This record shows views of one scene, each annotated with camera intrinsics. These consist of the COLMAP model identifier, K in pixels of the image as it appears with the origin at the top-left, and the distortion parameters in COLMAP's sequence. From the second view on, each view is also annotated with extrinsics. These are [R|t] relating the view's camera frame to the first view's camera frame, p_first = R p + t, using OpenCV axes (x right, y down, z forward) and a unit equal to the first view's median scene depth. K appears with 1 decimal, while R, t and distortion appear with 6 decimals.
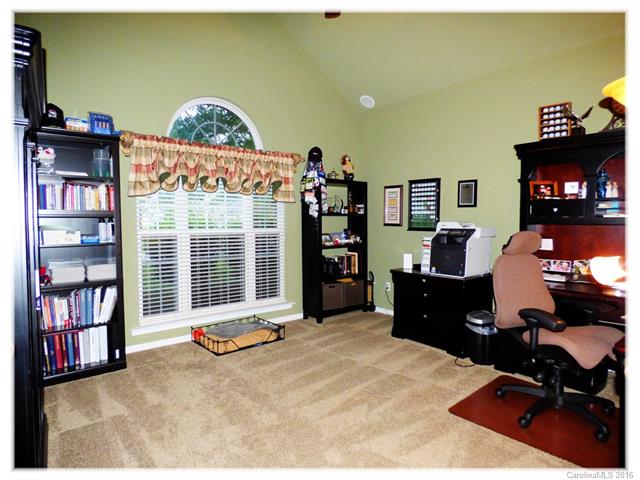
lens RADIAL K [[375.3, 0, 320.0], [0, 375.3, 240.0], [0, 0, 1]] dist [-0.010528, -0.004261]
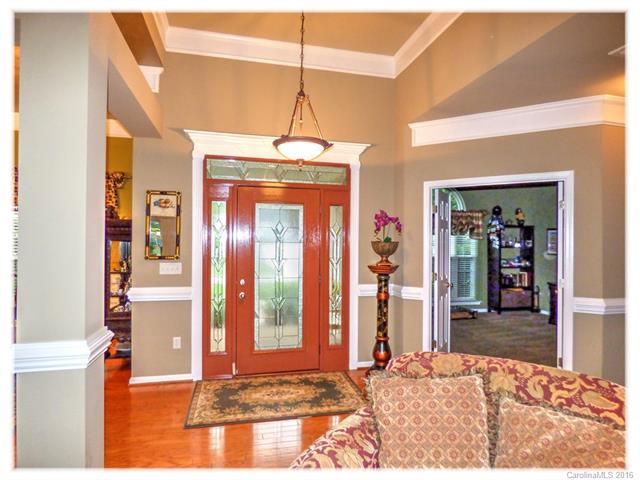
lens RADIAL K [[375.3, 0, 320.0], [0, 375.3, 240.0], [0, 0, 1]] dist [-0.010528, -0.004261]
pose [[0.906213, 0.008694, -0.422733, -0.021114], [-0.032075, 0.998321, -0.048227, 0.003635], [0.421604, 0.057263, 0.904970, -0.776248]]
